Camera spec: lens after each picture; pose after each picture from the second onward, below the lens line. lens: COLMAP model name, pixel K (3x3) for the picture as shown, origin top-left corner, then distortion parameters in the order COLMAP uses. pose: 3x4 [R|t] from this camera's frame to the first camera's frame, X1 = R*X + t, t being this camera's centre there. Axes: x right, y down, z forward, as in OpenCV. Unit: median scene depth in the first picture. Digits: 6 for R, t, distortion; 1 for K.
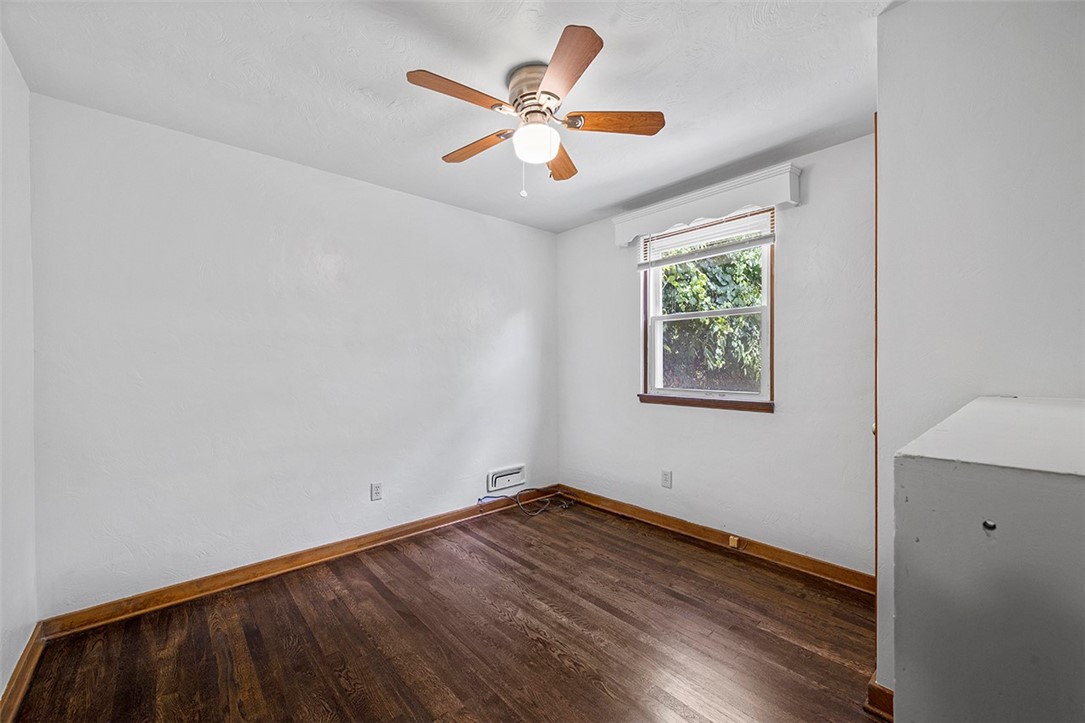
lens RADIAL K [[430.5, 0, 549.6], [0, 430.5, 361.2], [0, 0, 1]] dist [-0.000200, 0.000281]
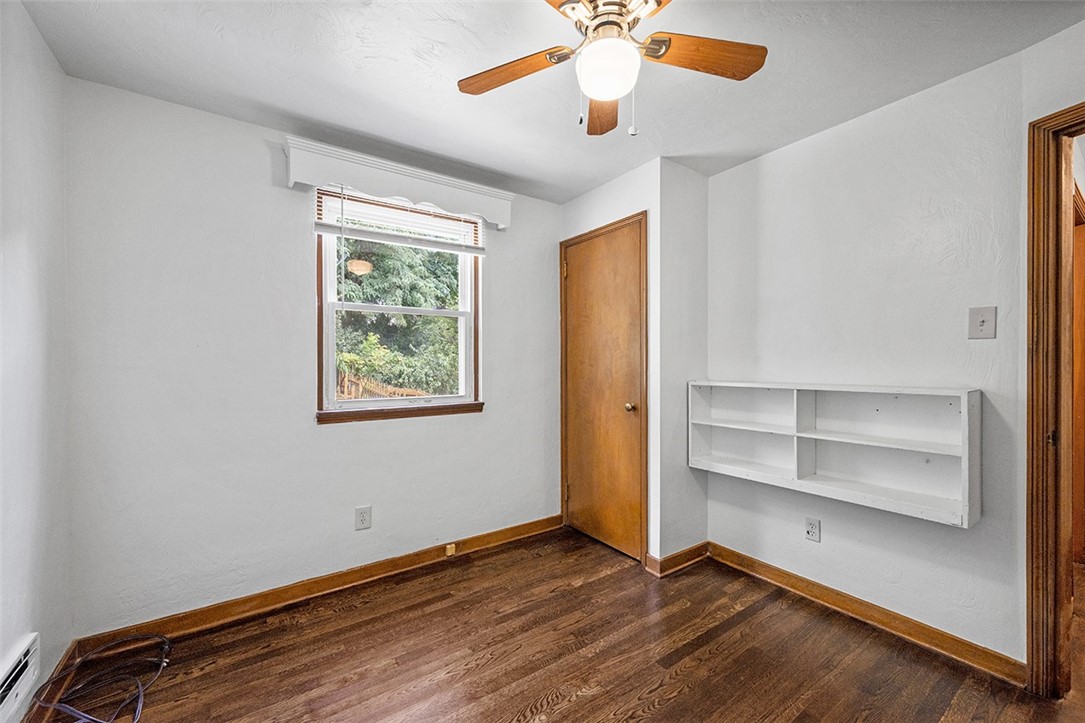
lens RADIAL K [[430.5, 0, 545.0], [0, 430.5, 362.5], [0, 0, 1]] dist [-0.000200, 0.000281]
pose [[0.124839, 0.001415, 0.992176, -0.450453], [-0.002994, 0.999995, -0.001050, -0.003574], [-0.992173, -0.002839, 0.124842, 0.586716]]
